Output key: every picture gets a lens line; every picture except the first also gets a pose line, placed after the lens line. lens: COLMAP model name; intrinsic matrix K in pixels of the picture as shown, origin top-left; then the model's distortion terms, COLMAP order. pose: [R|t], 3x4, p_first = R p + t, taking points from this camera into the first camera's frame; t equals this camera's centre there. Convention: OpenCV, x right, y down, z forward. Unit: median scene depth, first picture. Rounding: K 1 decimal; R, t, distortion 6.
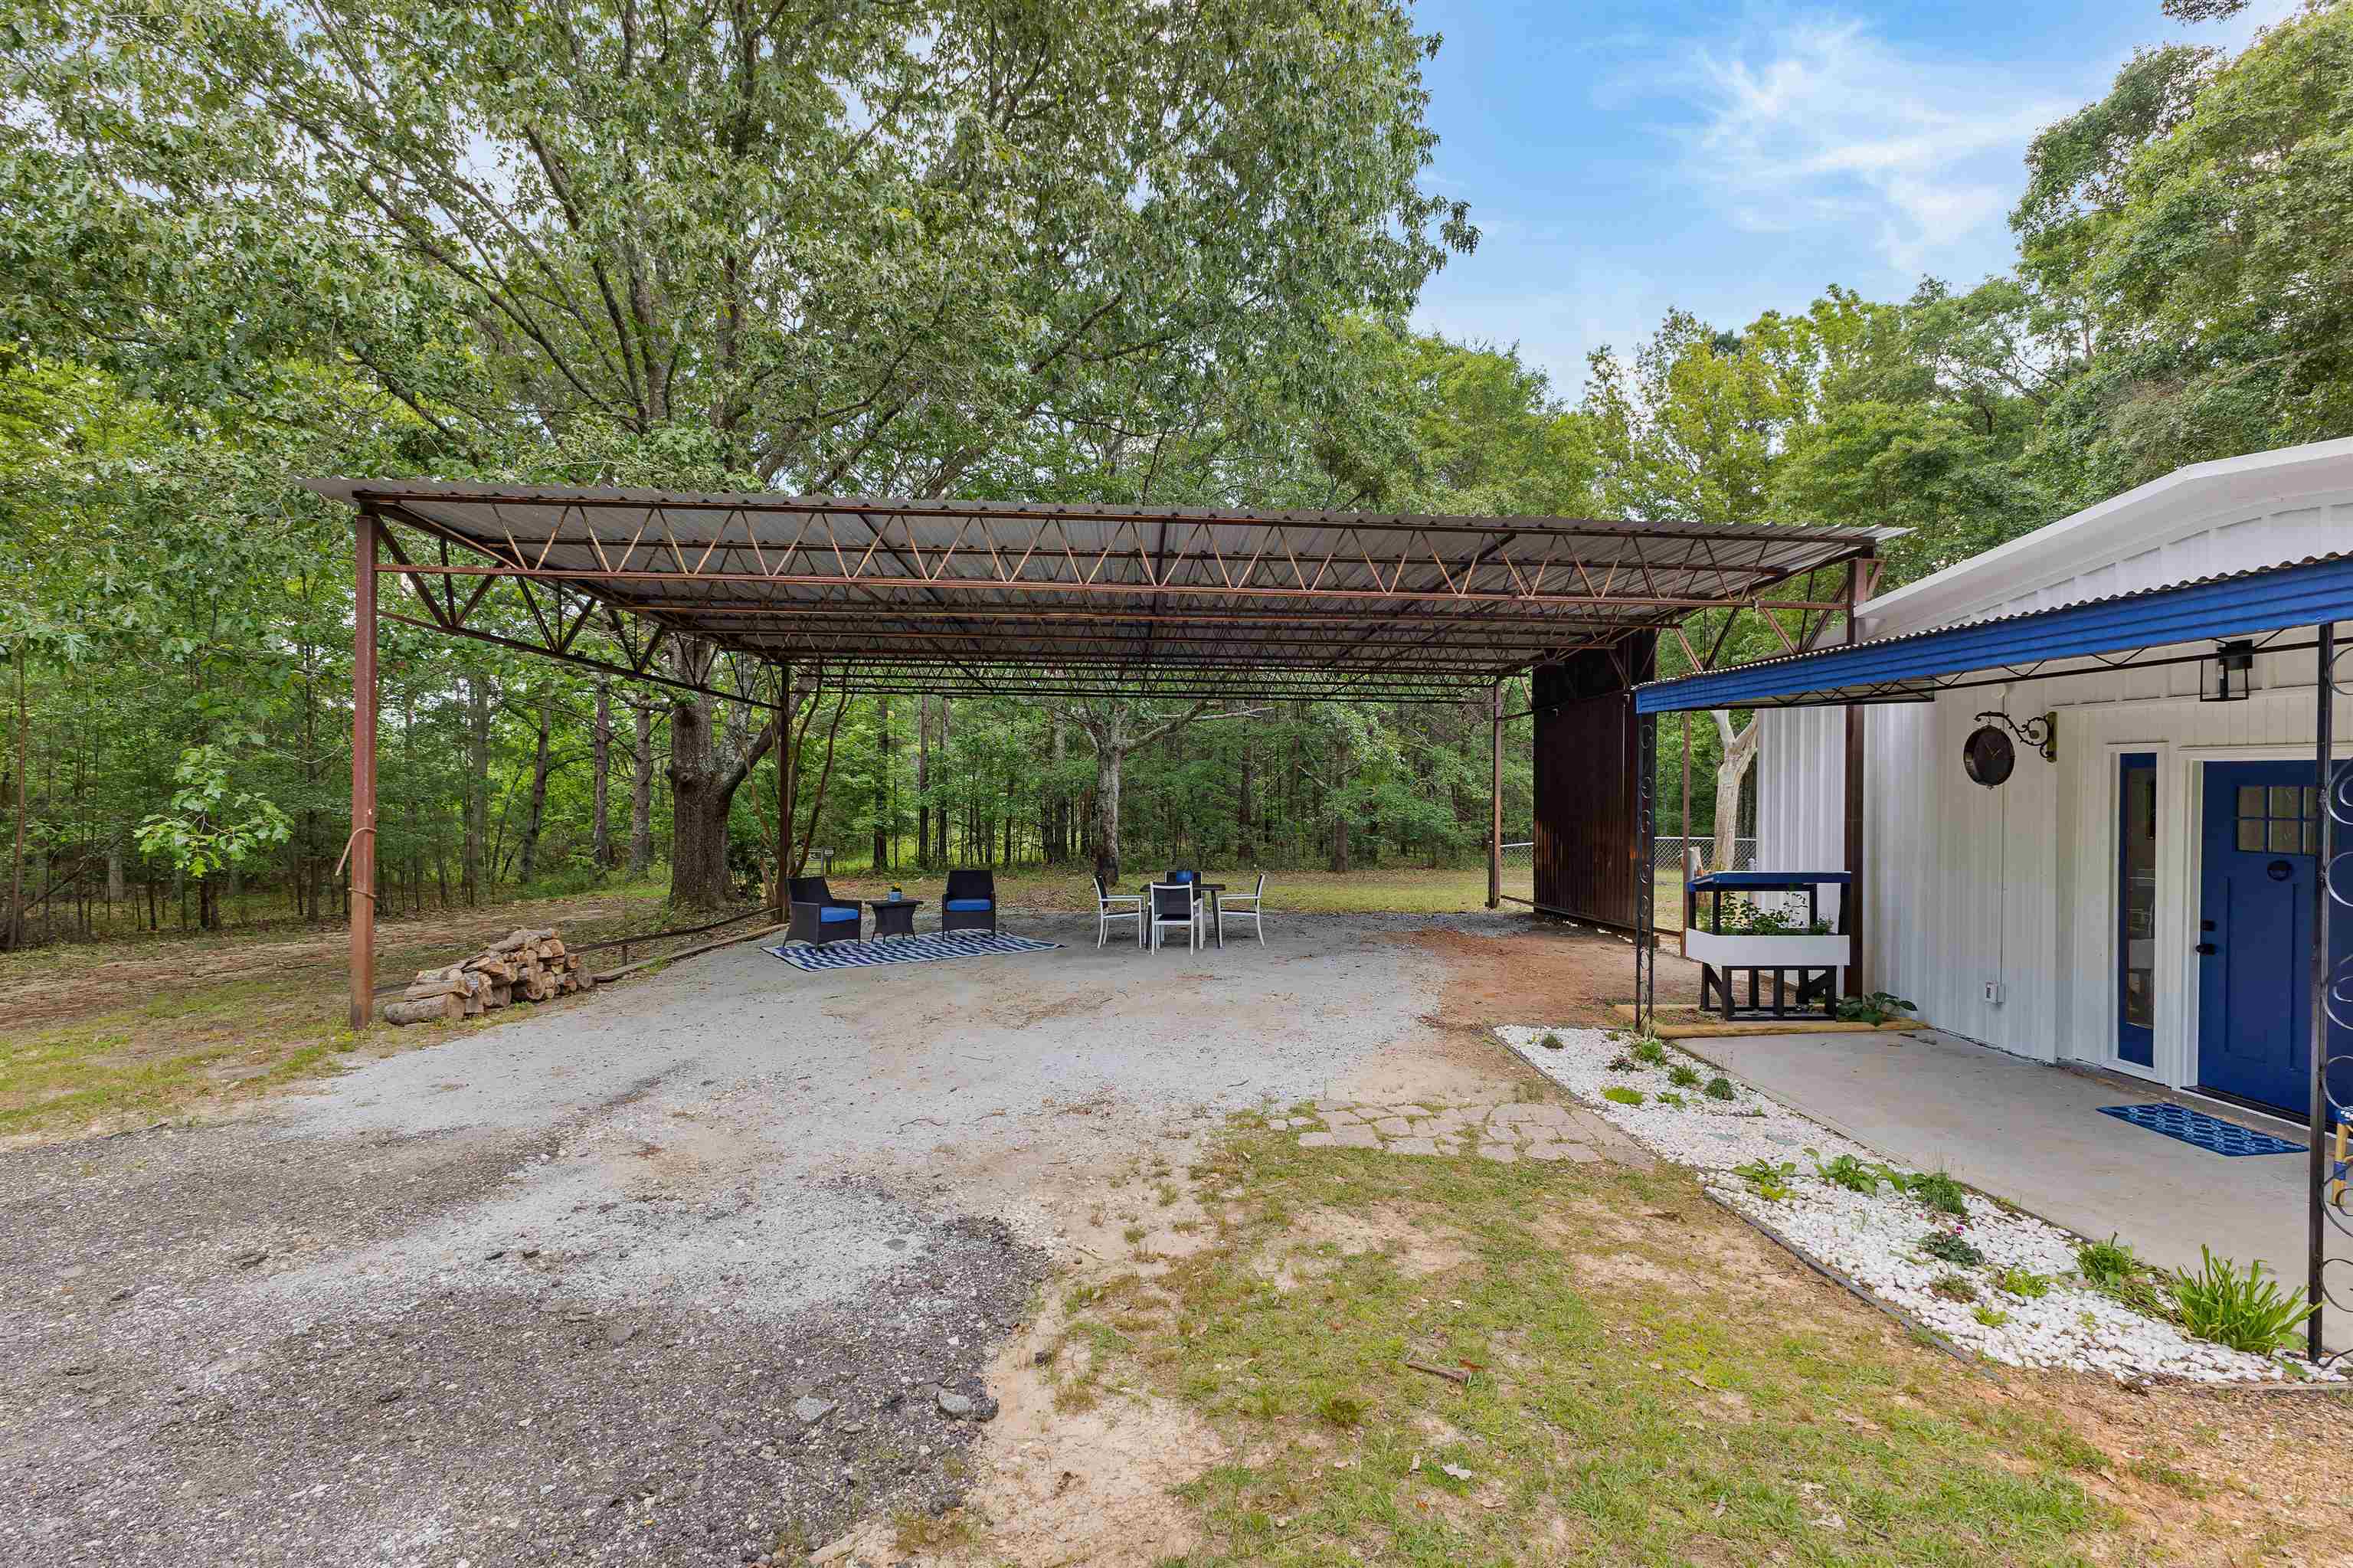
lens RADIAL K [[1068.9, 0, 1185.3], [0, 1068.9, 778.5], [0, 0, 1]] dist [0.024545, -0.005084]
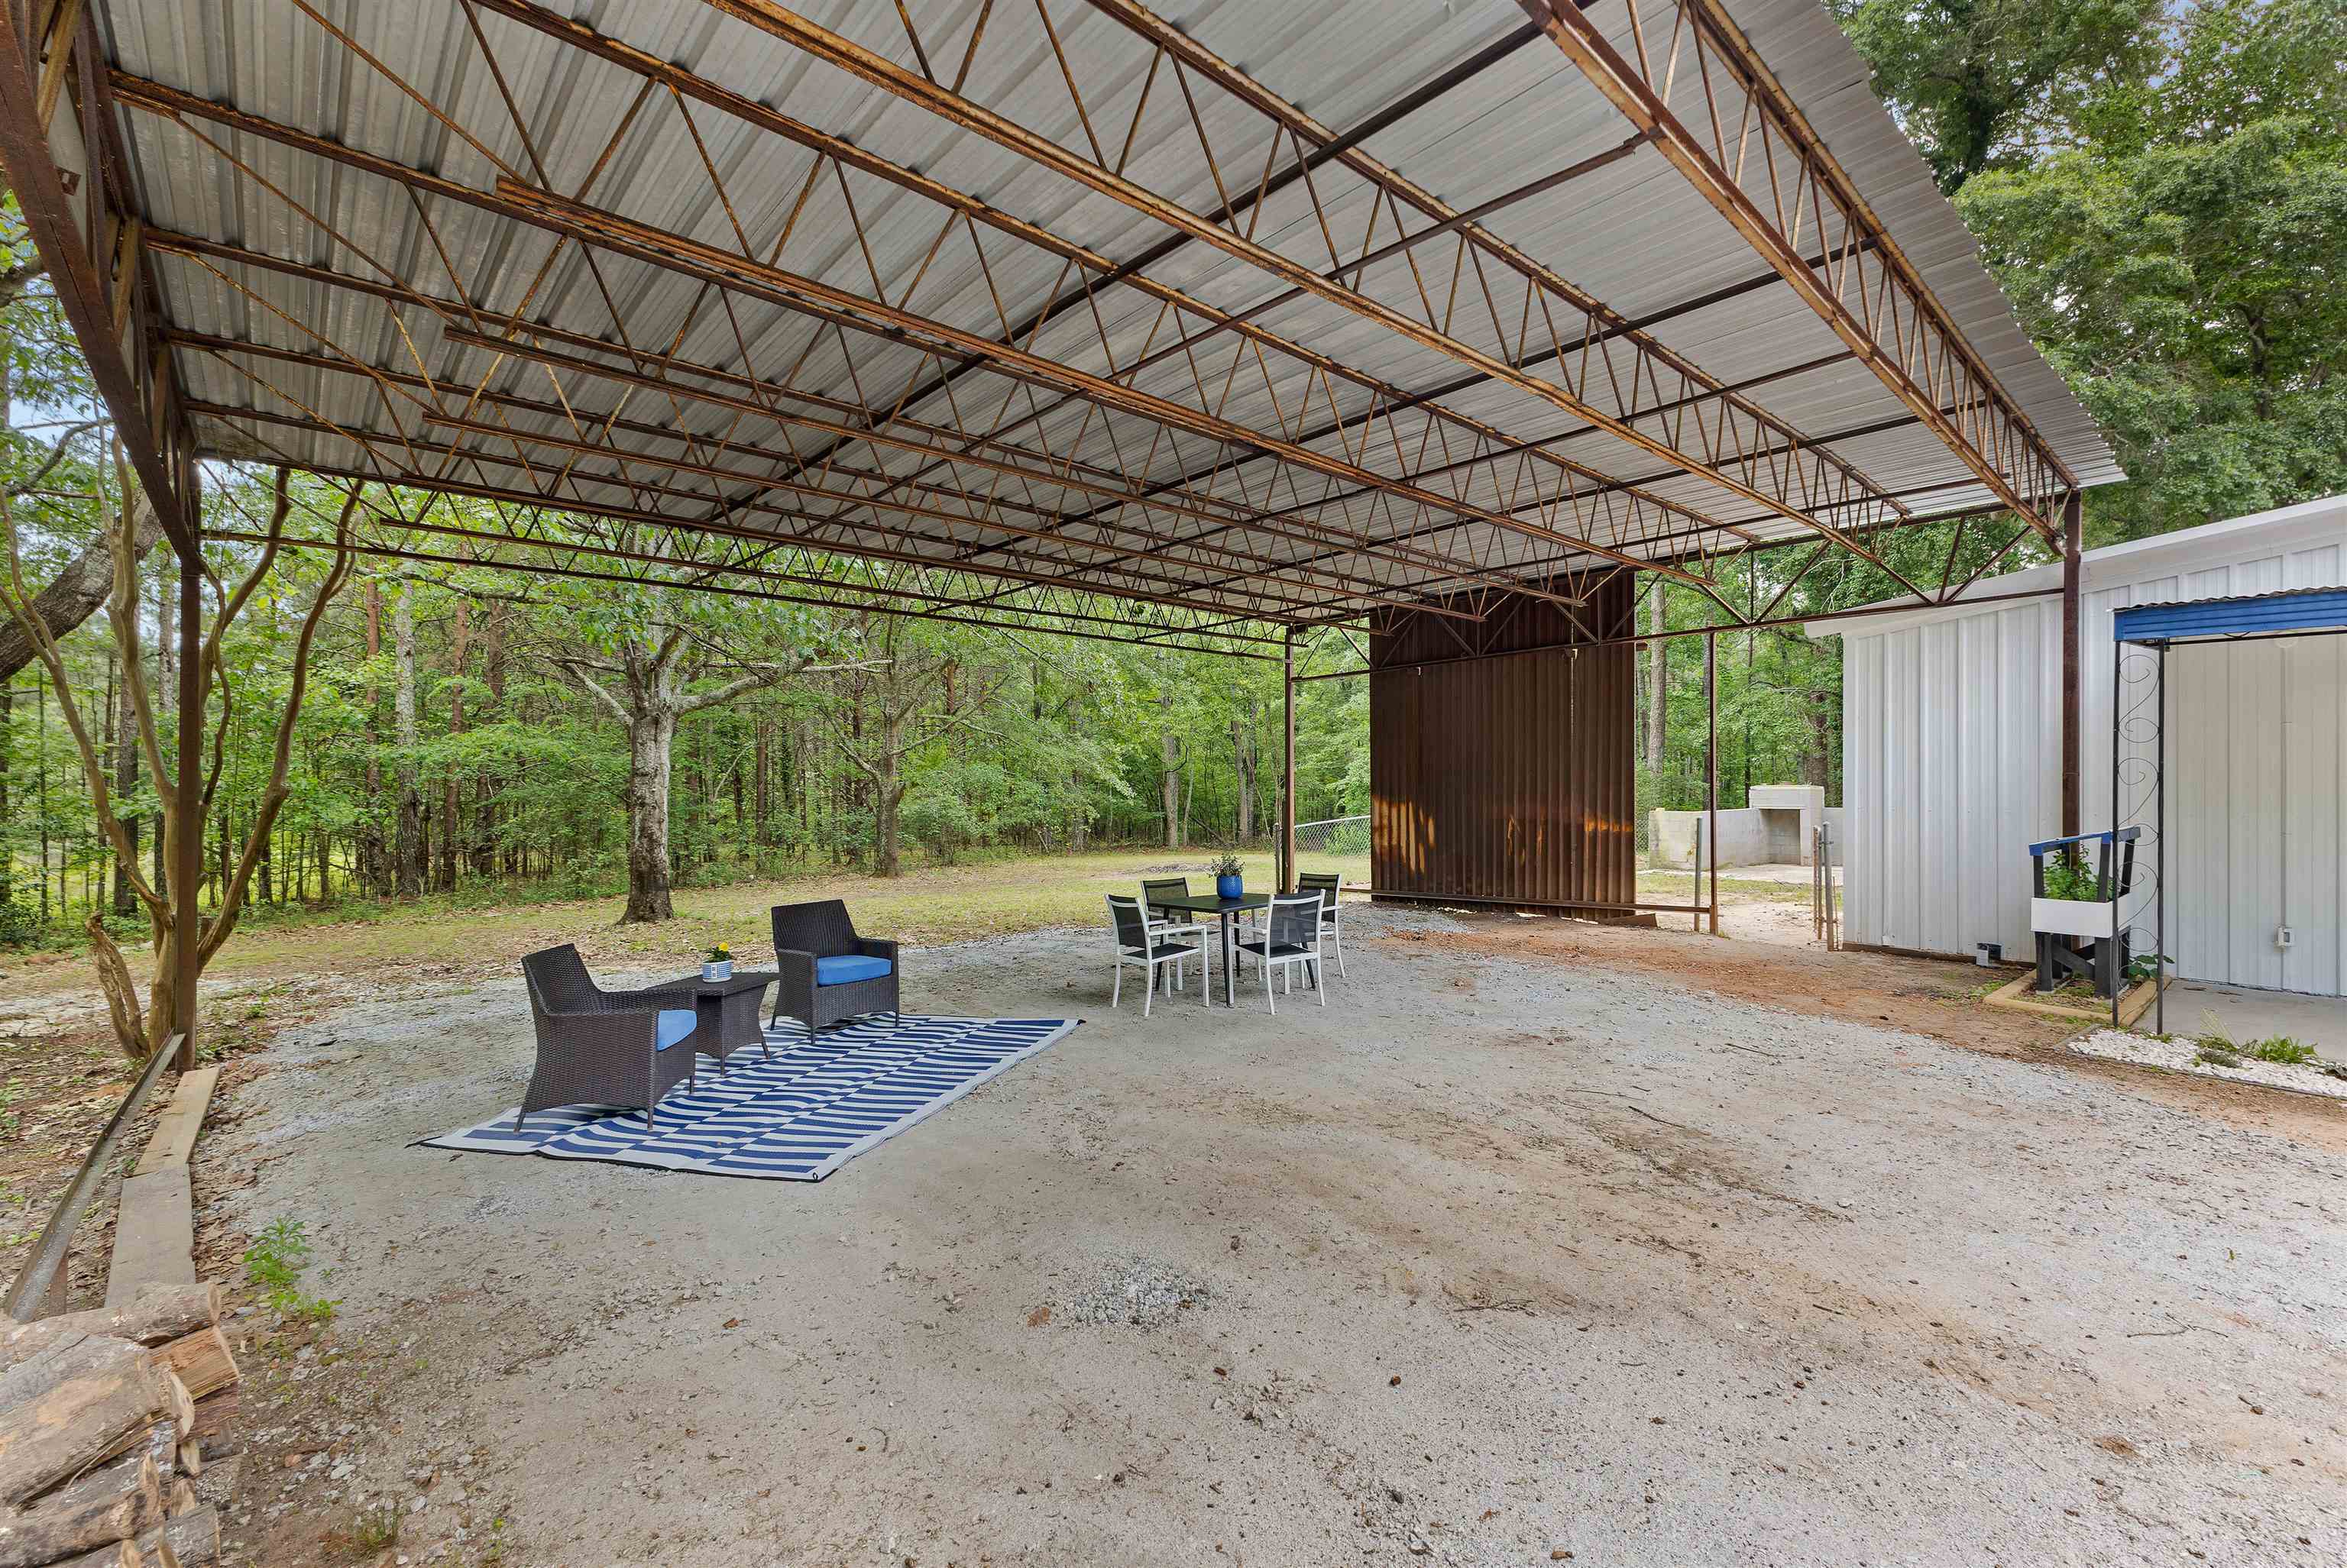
lens RADIAL K [[1065.9, 0, 1182.3], [0, 1065.9, 778.5], [0, 0, 1]] dist [0.024545, -0.005084]
pose [[0.774069, -0.007472, 0.633058, -0.835662], [0.004579, 0.999970, 0.006204, 0.045188], [-0.633085, -0.001903, 0.774080, 1.015649]]
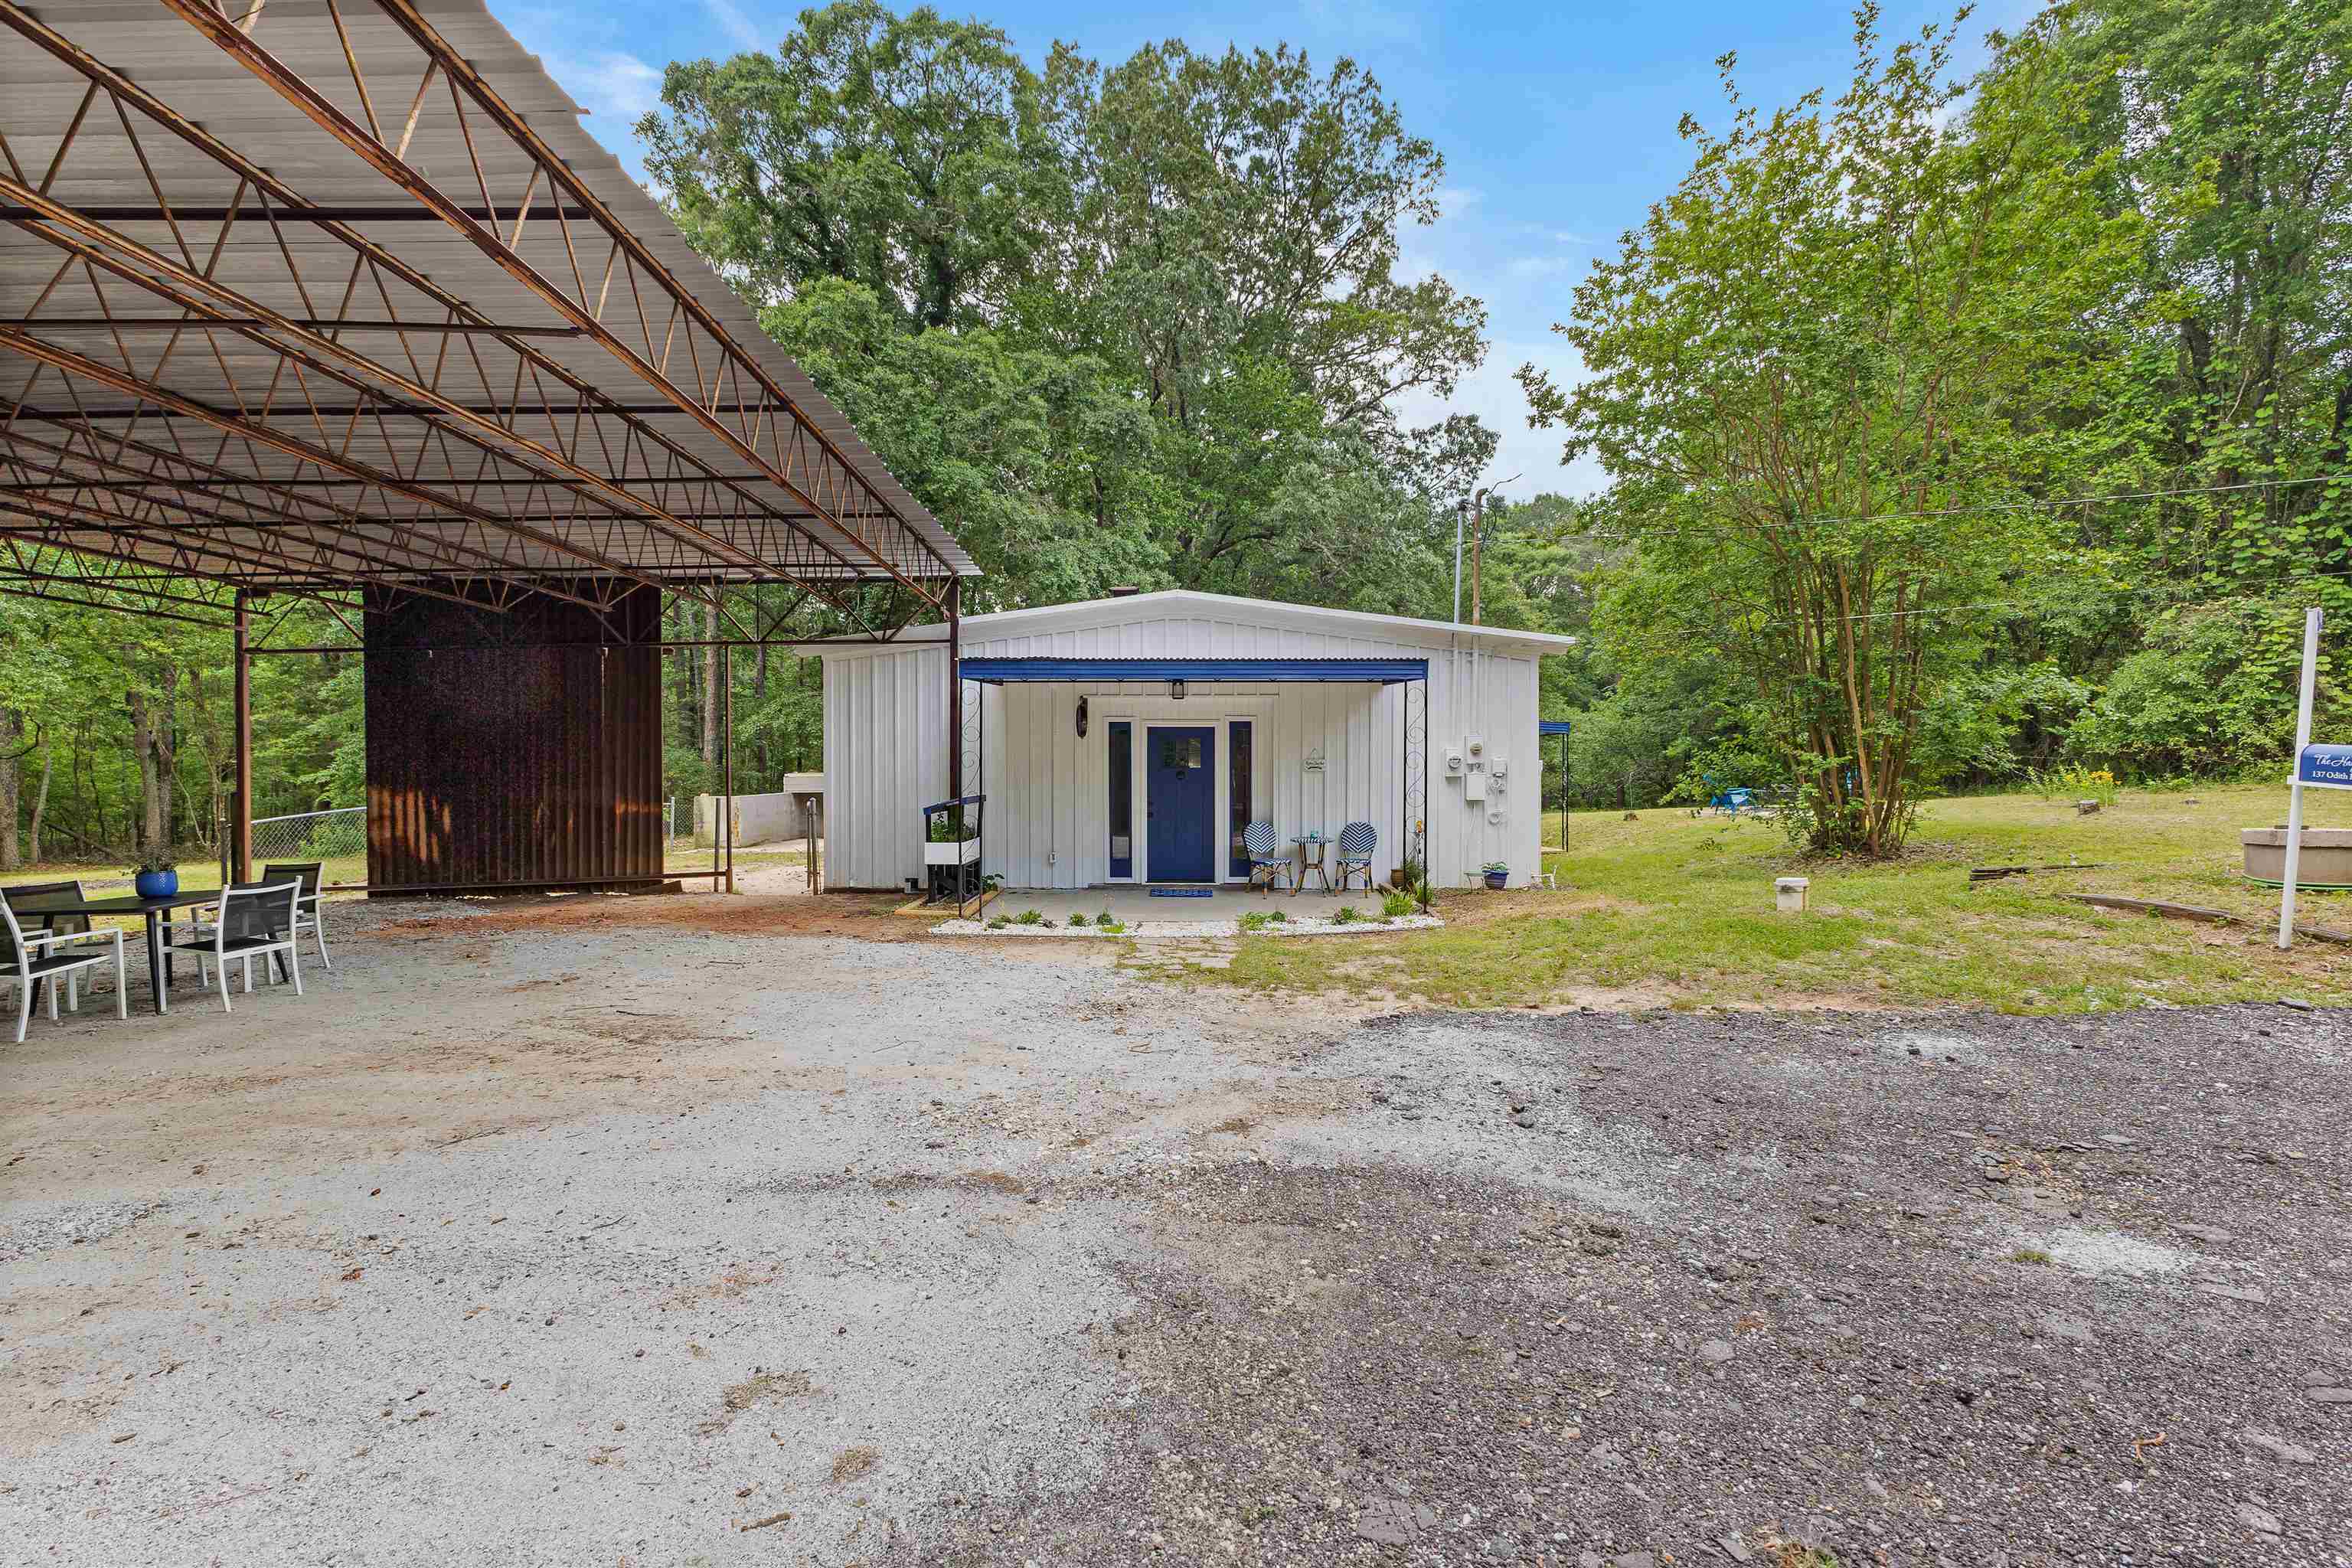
lens RADIAL K [[1007.6, 0, 1219.4], [0, 1007.6, 776.4], [0, 0, 1]] dist [0.018934, -0.006967]
pose [[0.016069, -0.014090, 0.999772, -1.047705], [-0.000500, 0.999900, 0.014100, 0.052379], [-0.999871, -0.000726, 0.016060, 0.822156]]
